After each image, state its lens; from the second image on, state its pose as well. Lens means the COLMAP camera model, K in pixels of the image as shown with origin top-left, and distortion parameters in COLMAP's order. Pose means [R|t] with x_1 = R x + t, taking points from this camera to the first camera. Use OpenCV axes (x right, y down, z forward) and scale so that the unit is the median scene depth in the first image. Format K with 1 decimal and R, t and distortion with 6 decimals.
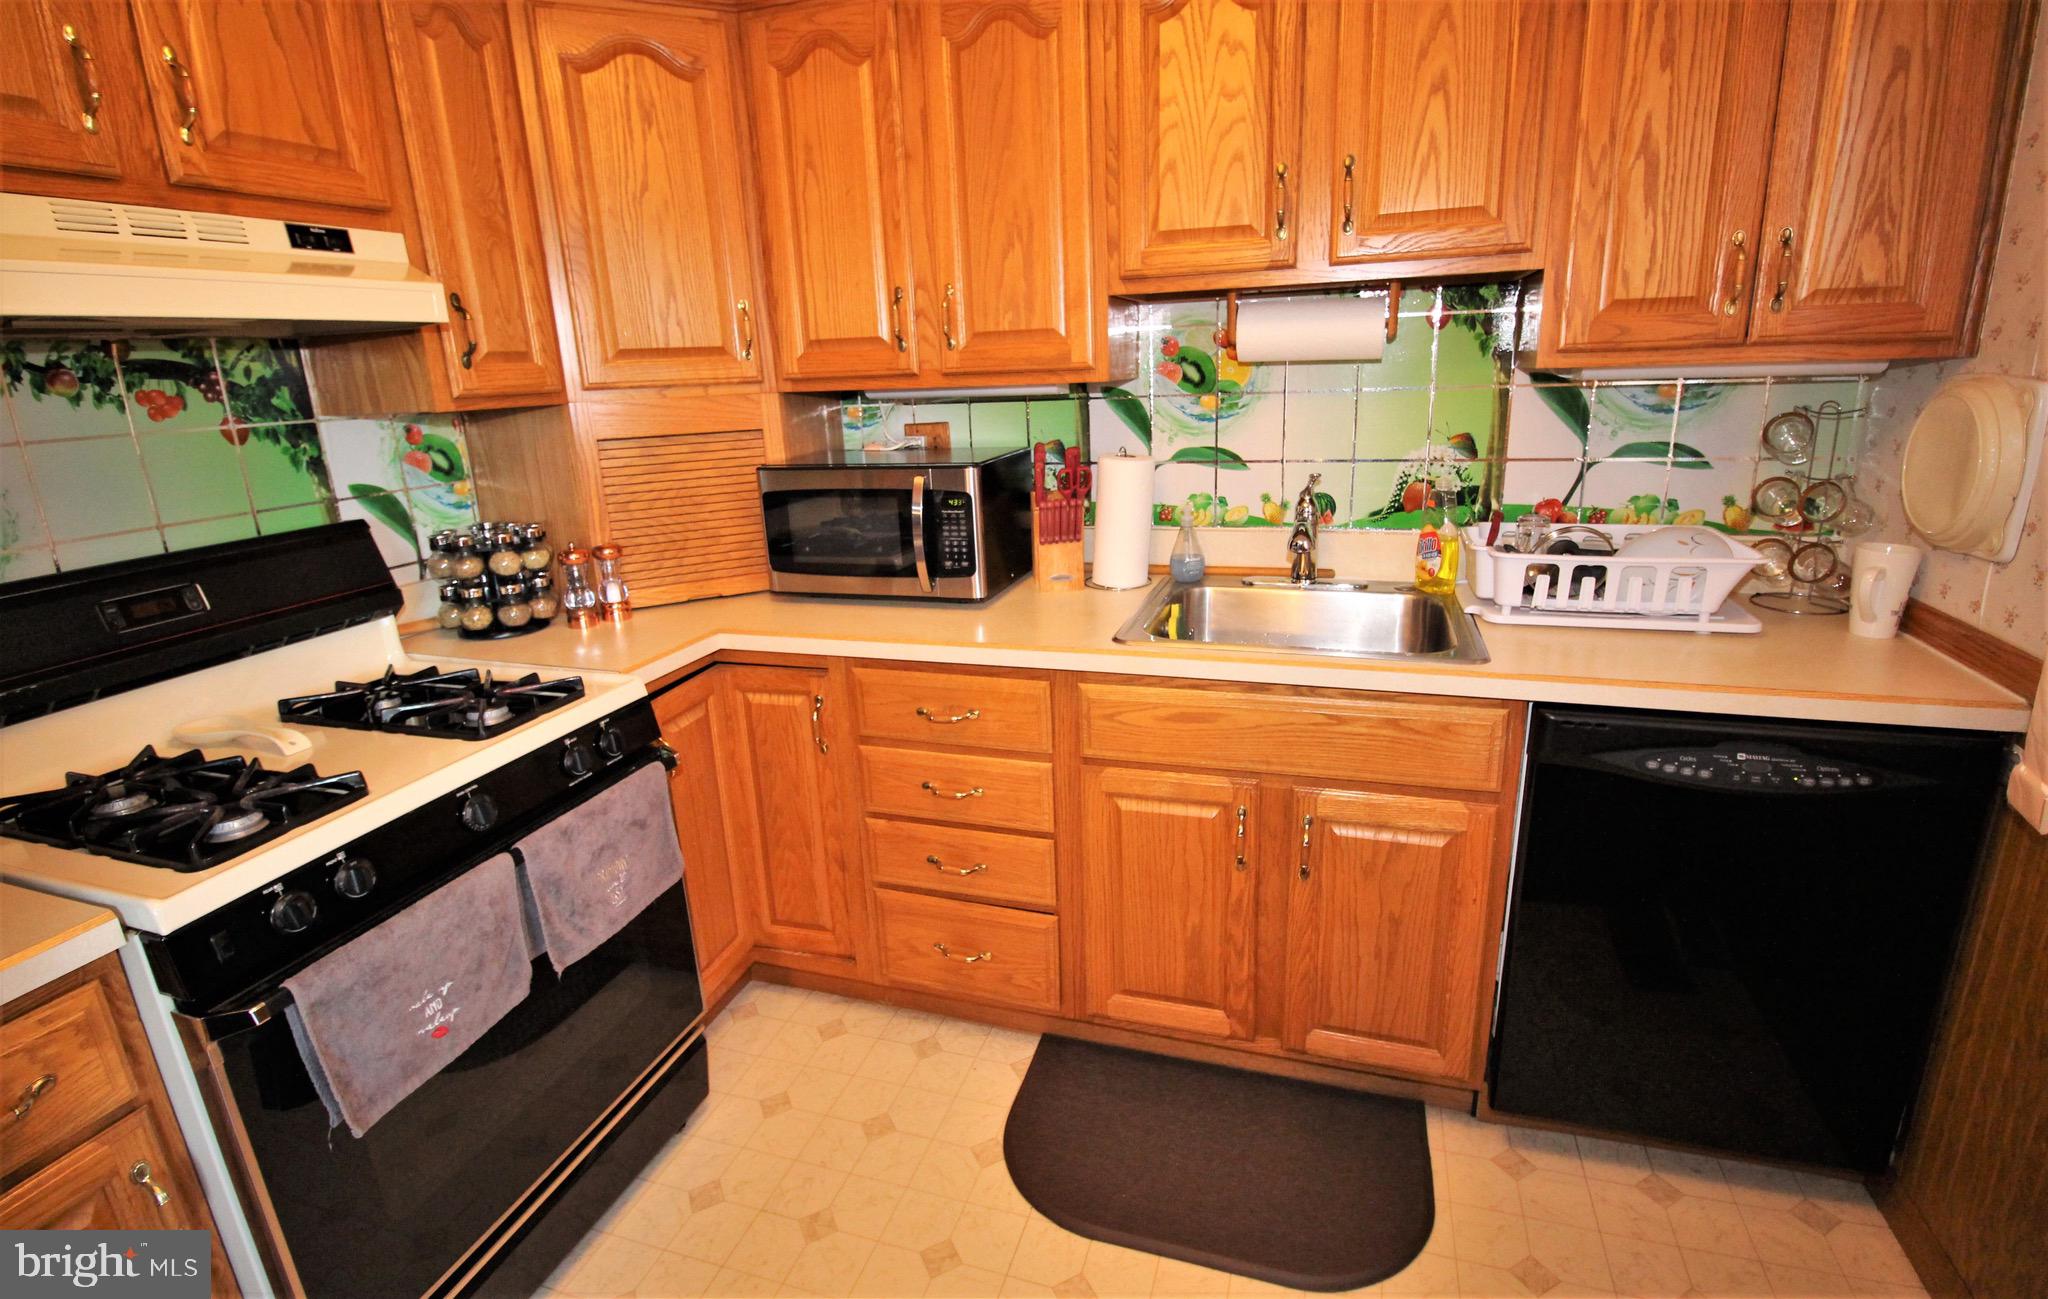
lens RADIAL K [[957.4, 0, 1035.8], [0, 957.4, 626.4], [0, 0, 1]] dist [-0.001149, -0.012079]
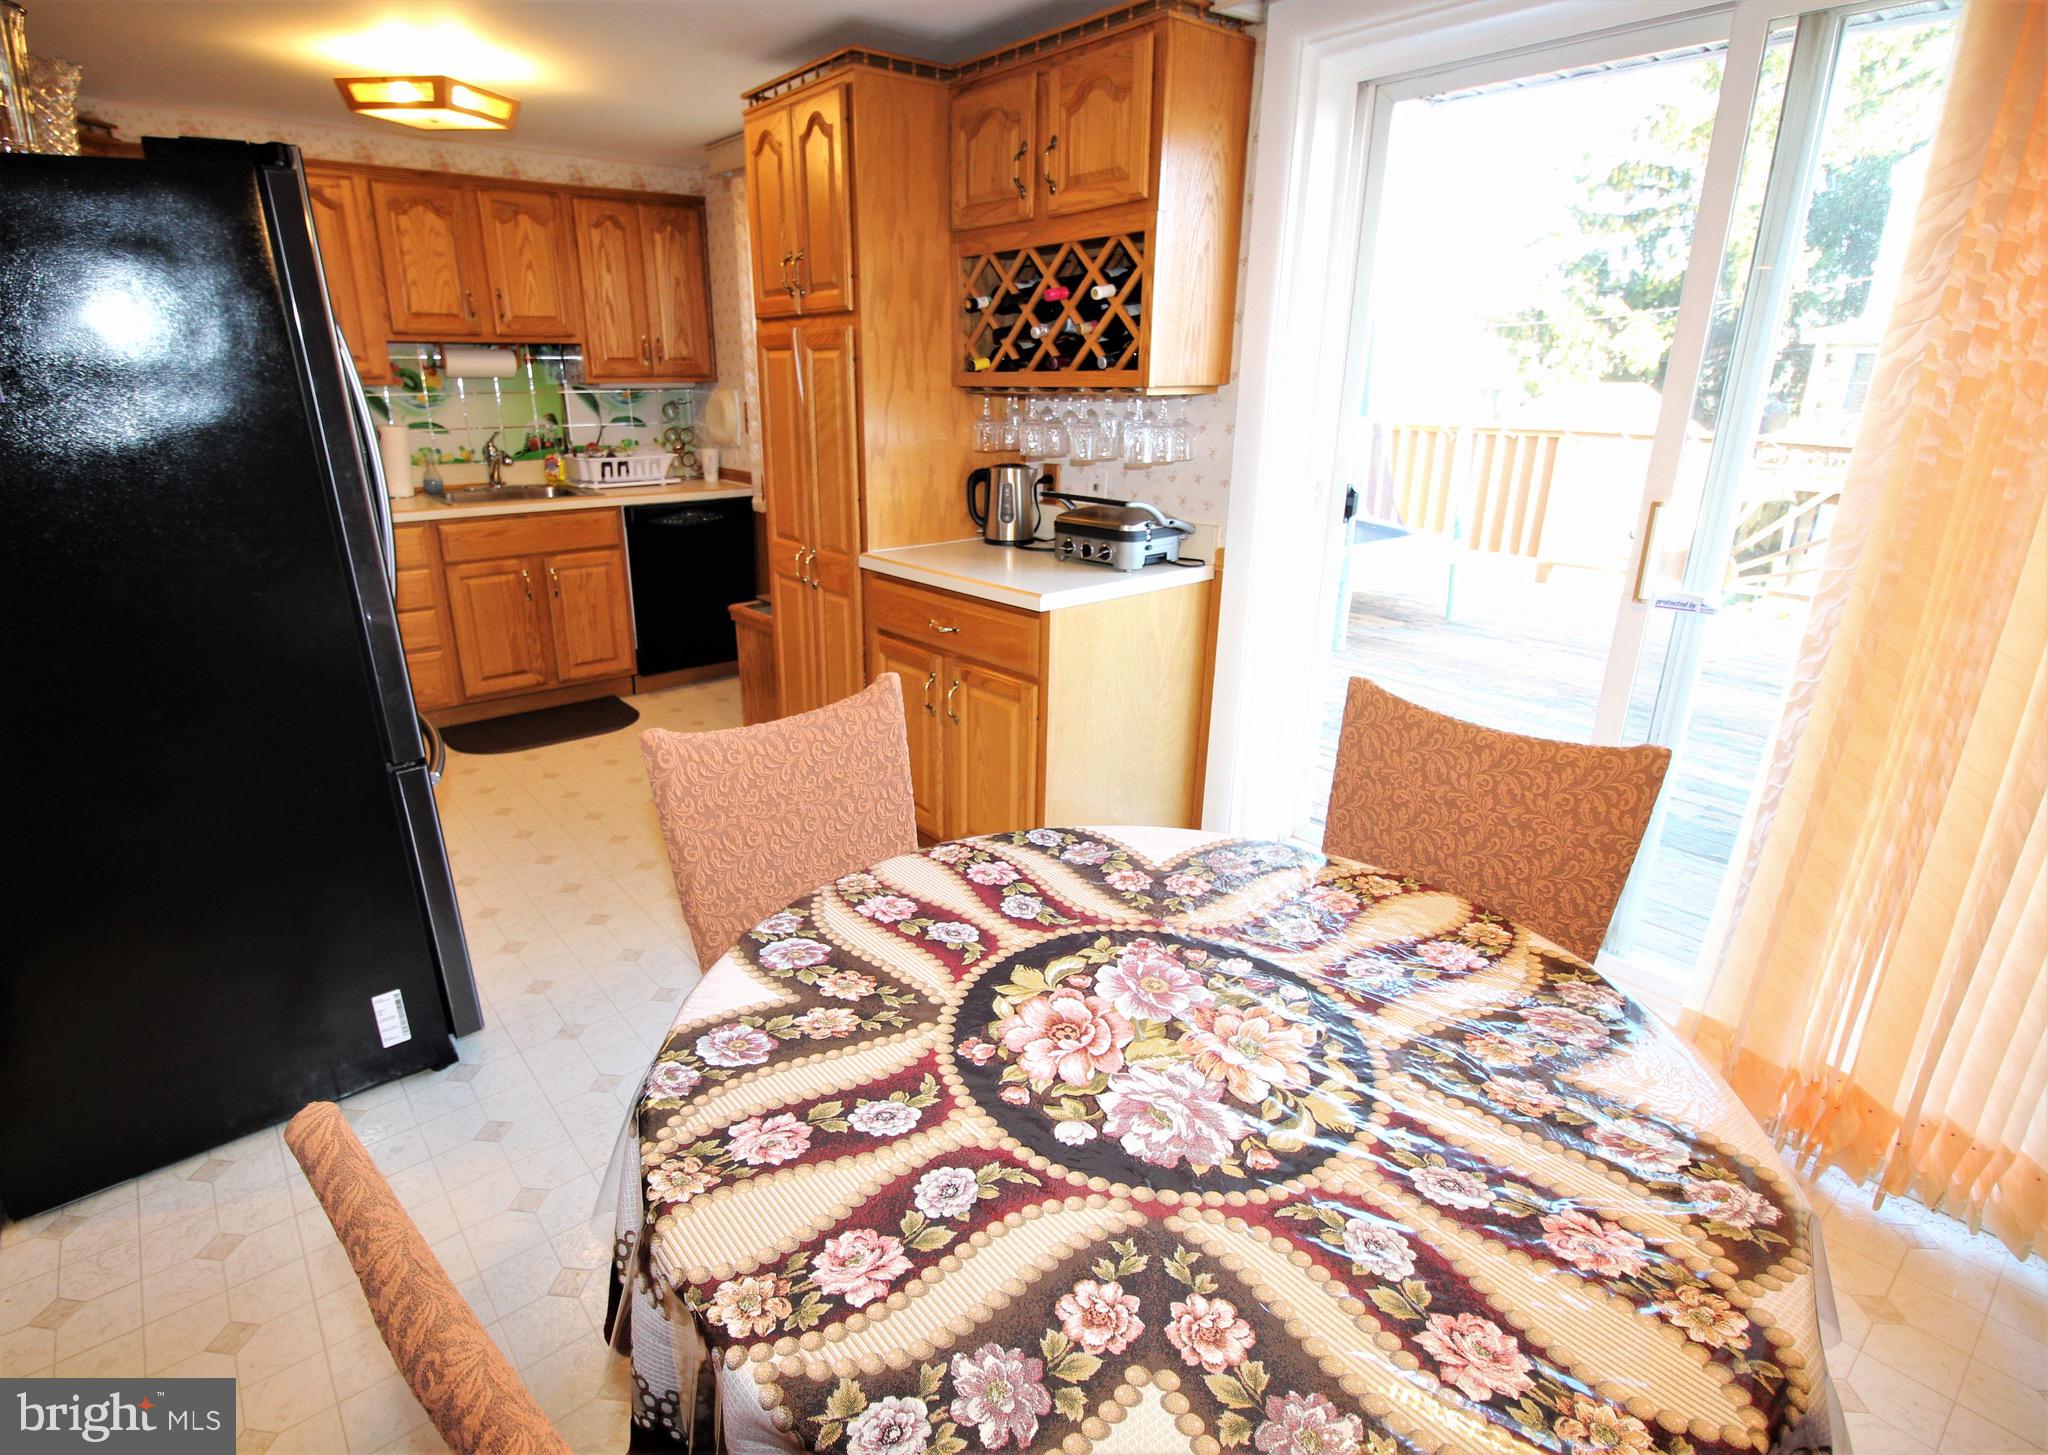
lens RADIAL K [[1016.9, 0, 956.7], [0, 1016.9, 723.3], [0, 0, 1]] dist [-0.001291, -0.013128]
pose [[0.556348, -0.233178, 0.797562, -1.169783], [0.198923, 0.969285, 0.144623, 0.372163], [-0.806788, 0.078193, 0.585644, -1.177839]]
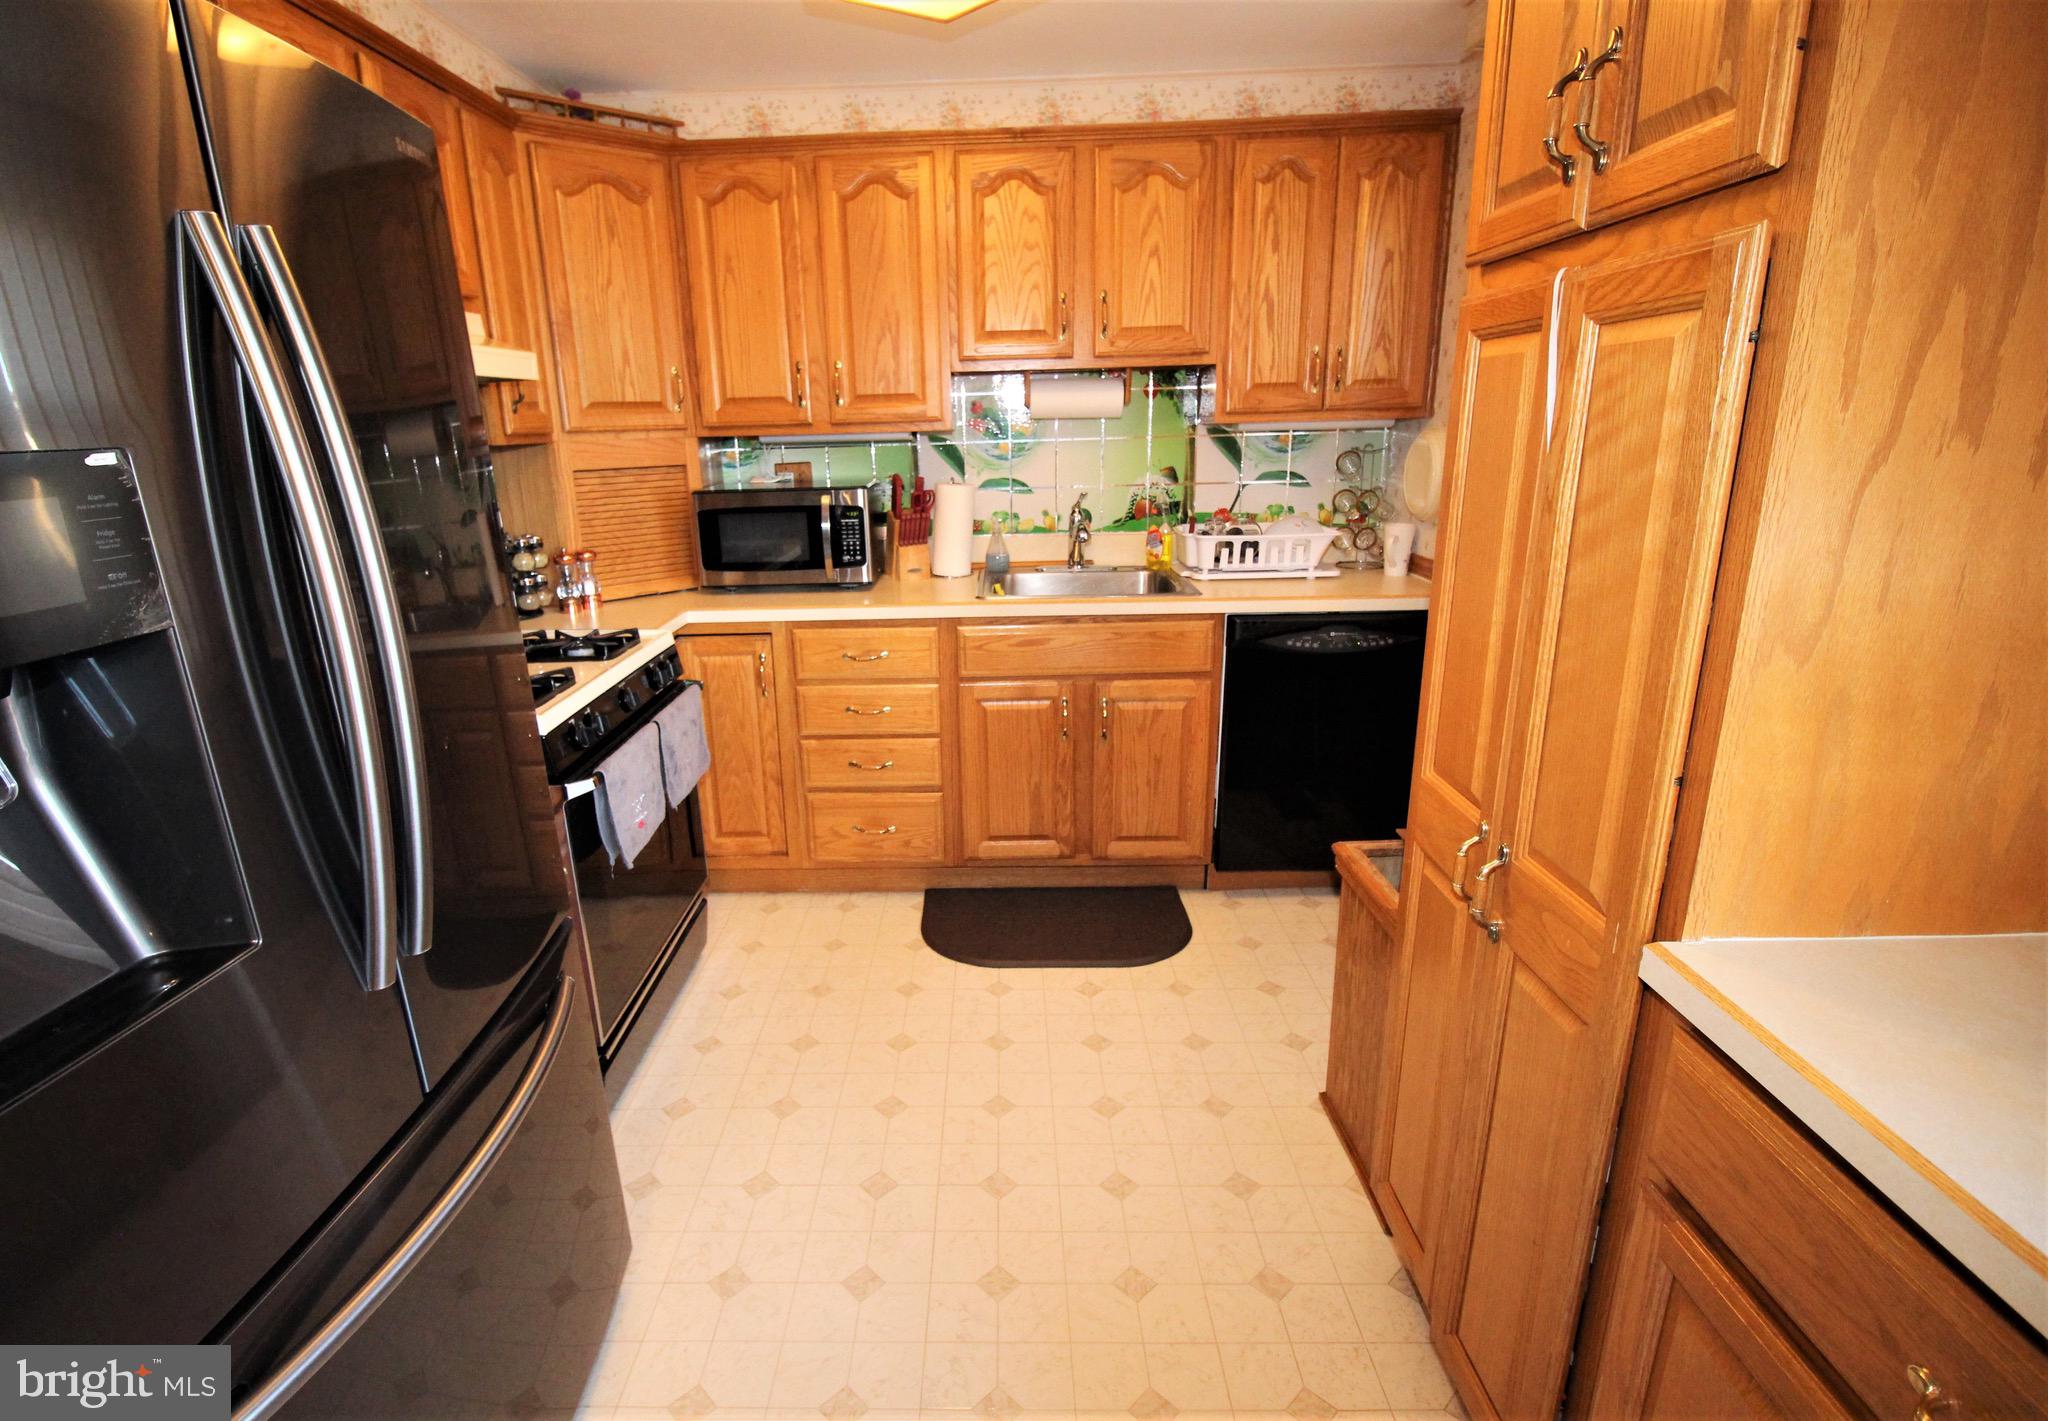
lens RADIAL K [[1004.4, 0, 970.6], [0, 1004.4, 713.1], [0, 0, 1]] dist [-0.002398, -0.000306]
pose [[0.960322, -0.065138, 0.271181, -0.361097], [0.063600, 0.997871, 0.014467, 0.167310], [-0.271546, 0.003354, 0.962420, -0.522873]]
